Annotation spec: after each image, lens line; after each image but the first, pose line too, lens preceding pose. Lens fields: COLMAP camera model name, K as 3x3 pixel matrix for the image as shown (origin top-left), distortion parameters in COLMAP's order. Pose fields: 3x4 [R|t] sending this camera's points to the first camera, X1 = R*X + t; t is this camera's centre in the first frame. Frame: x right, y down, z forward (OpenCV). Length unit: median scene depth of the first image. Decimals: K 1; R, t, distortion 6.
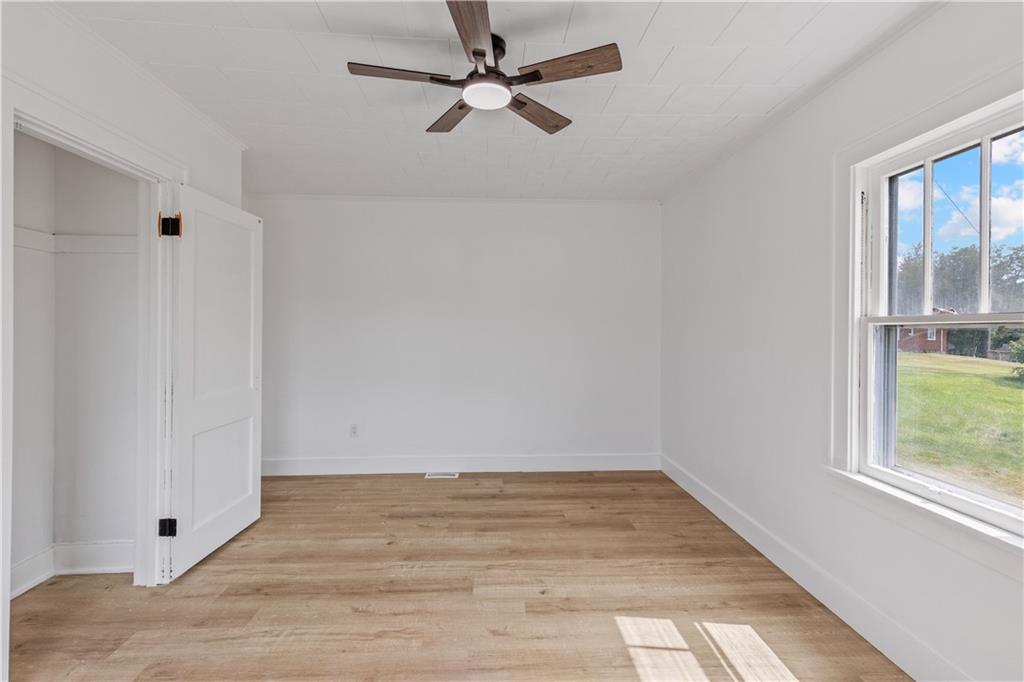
lens RADIAL K [[468.7, 0, 511.3], [0, 468.7, 328.3], [0, 0, 1]] dist [-0.000925, -0.000182]
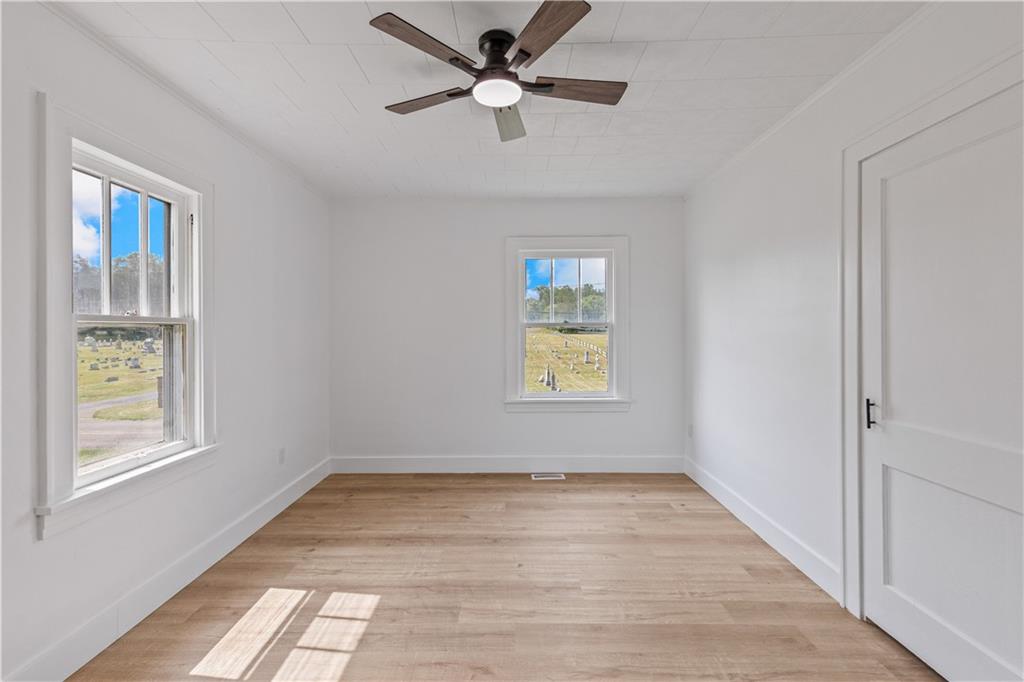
lens RADIAL K [[468.7, 0, 511.3], [0, 468.7, 328.3], [0, 0, 1]] dist [-0.000925, -0.000182]
pose [[-0.998681, -0.003143, 0.051249, -0.132147], [-0.003247, 0.999993, -0.001950, 0.002901], [-0.051242, -0.002114, -0.998684, 1.979804]]
